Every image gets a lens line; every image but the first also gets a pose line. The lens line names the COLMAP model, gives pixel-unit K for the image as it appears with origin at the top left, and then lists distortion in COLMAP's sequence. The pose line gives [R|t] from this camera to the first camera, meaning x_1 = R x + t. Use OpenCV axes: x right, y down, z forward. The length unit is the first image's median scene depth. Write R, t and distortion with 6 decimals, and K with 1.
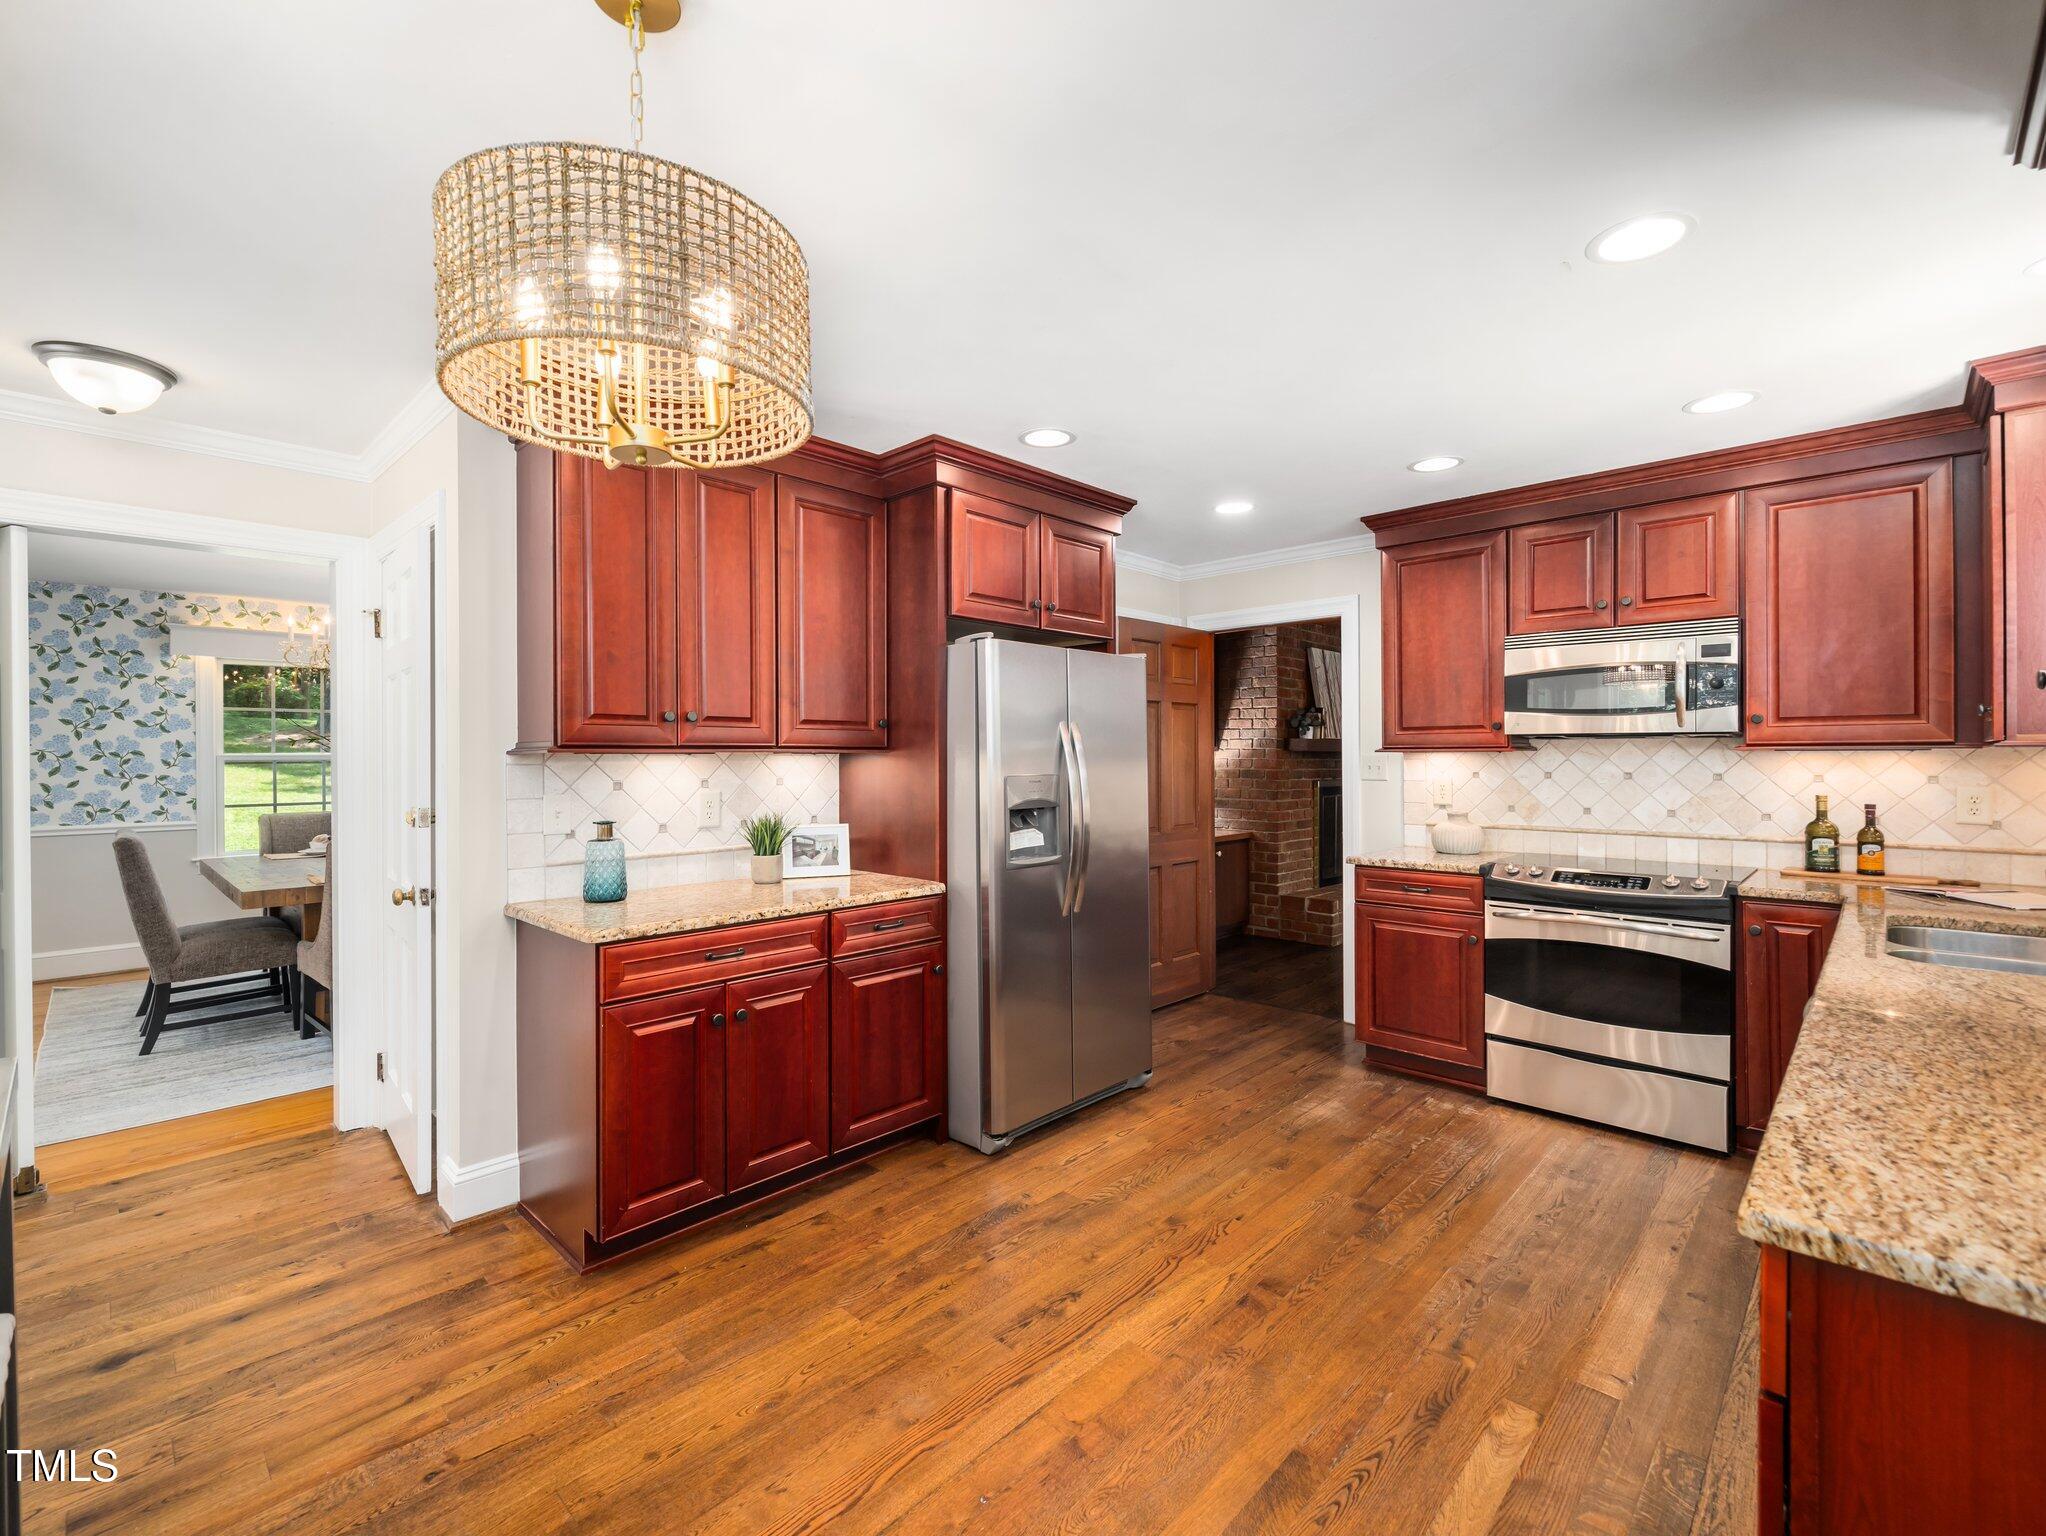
lens RADIAL K [[906.8, 0, 1020.3], [0, 906.8, 763.8], [0, 0, 1]] dist [-0.000800, -0.000287]
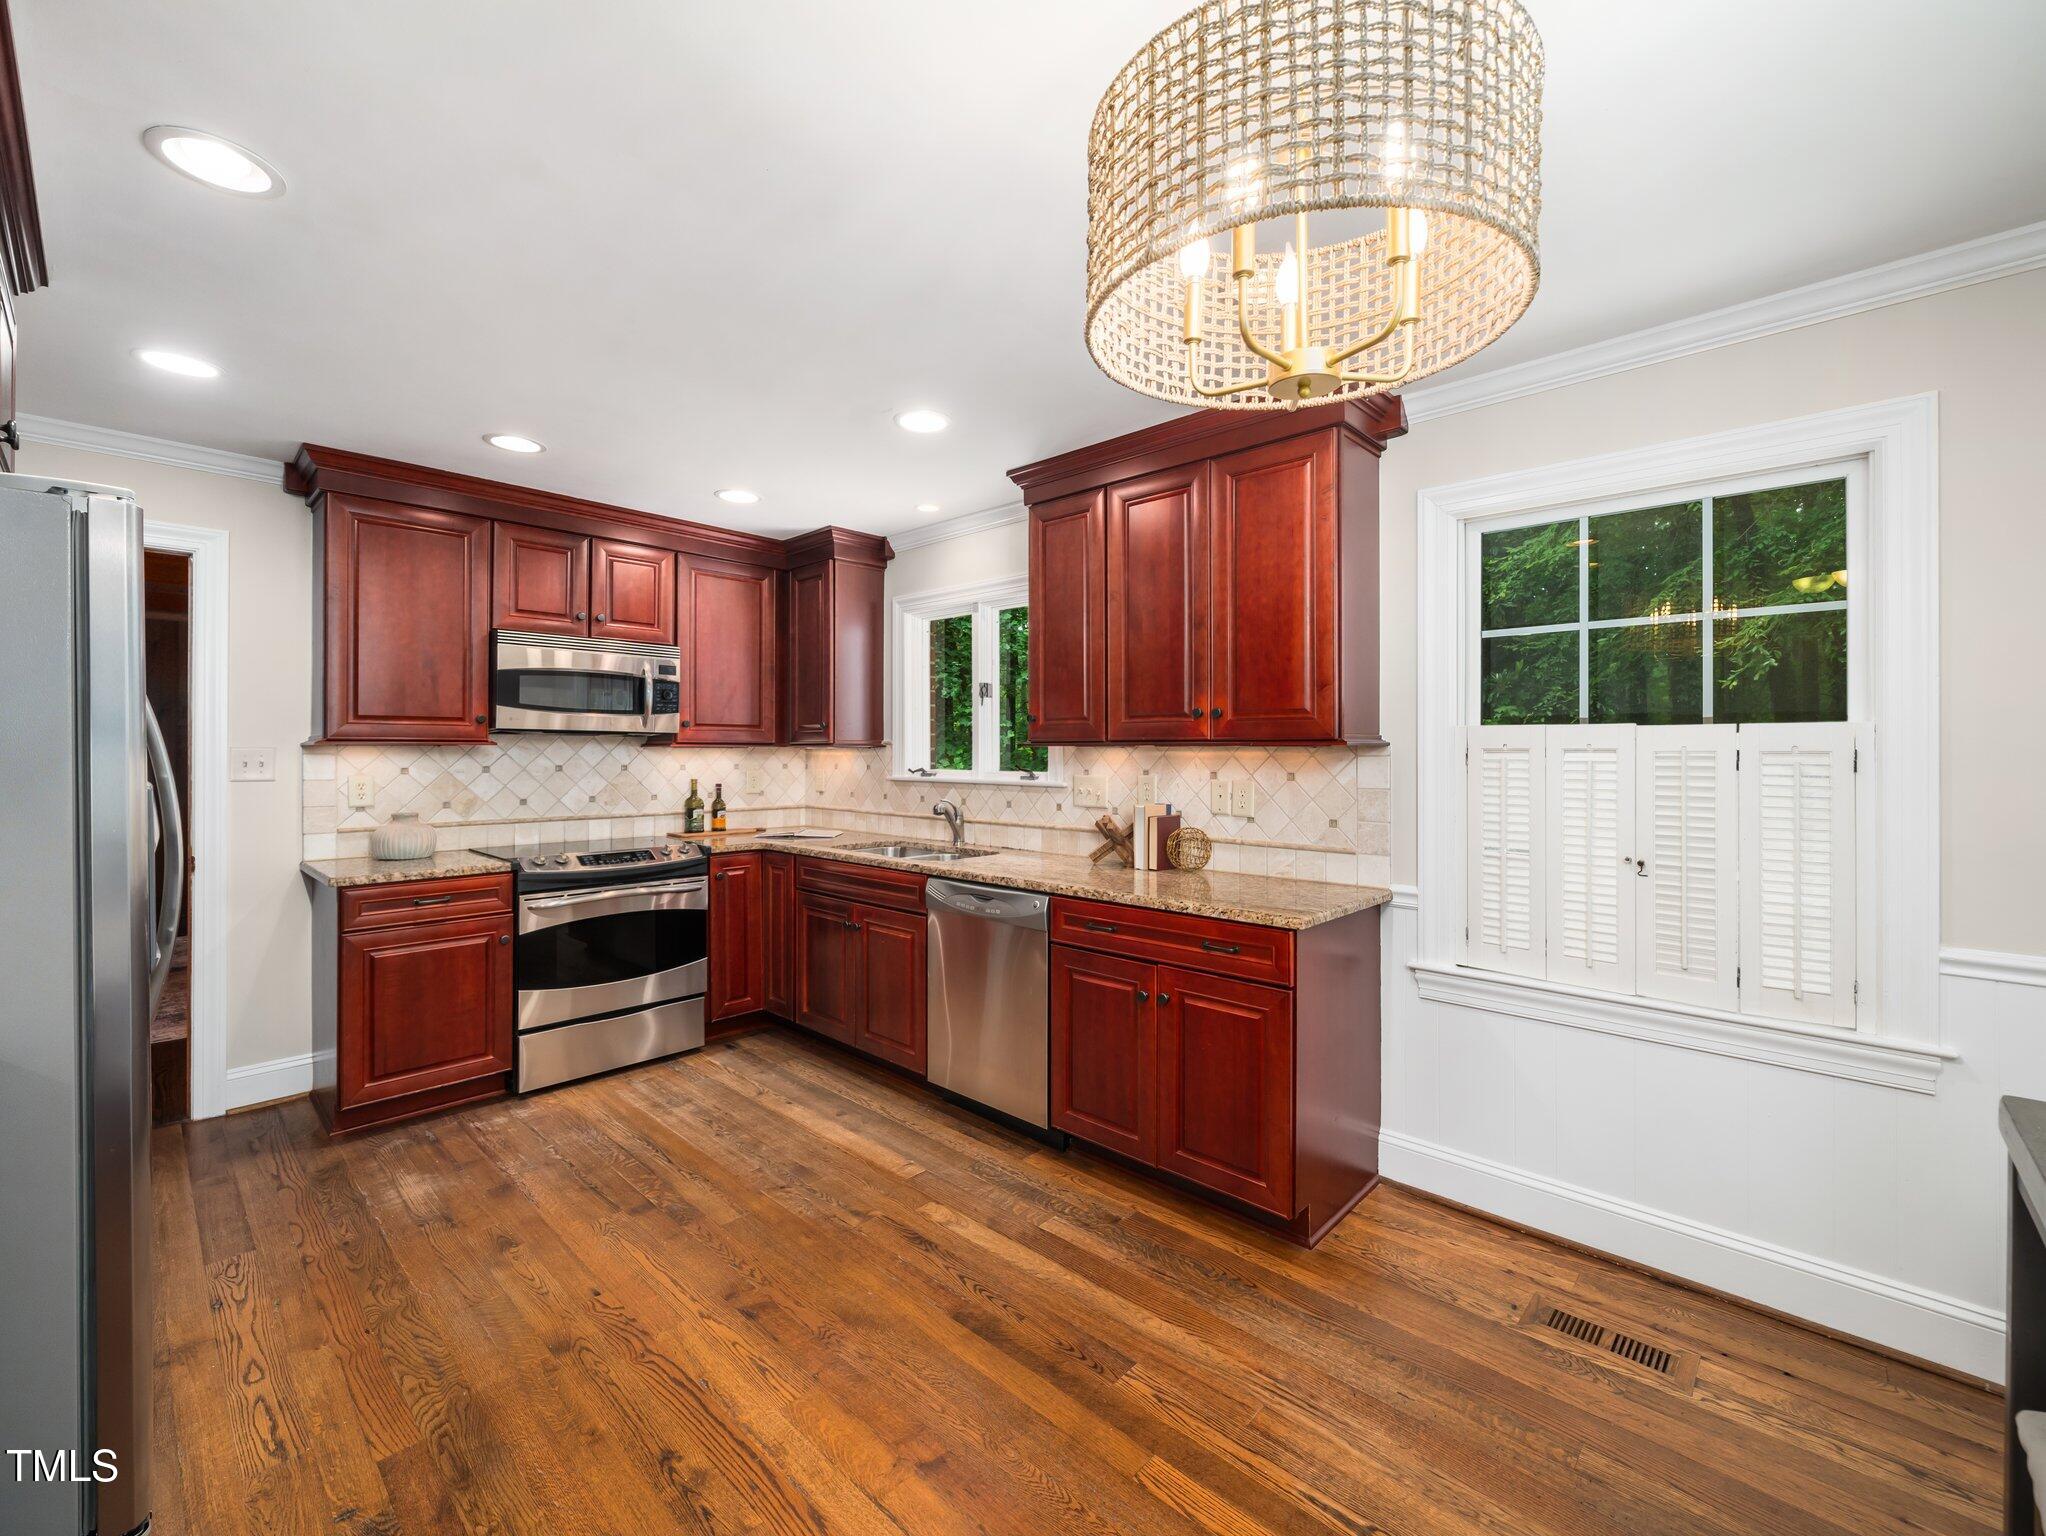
lens RADIAL K [[870.0, 0, 1020.2], [0, 870.0, 752.7], [0, 0, 1]] dist [0.002555, -0.000369]
pose [[-0.017554, 0.000770, 0.999846, -0.468627], [0.004392, 0.999990, -0.000693, -0.003137], [-0.999836, 0.004379, -0.017558, 0.492717]]
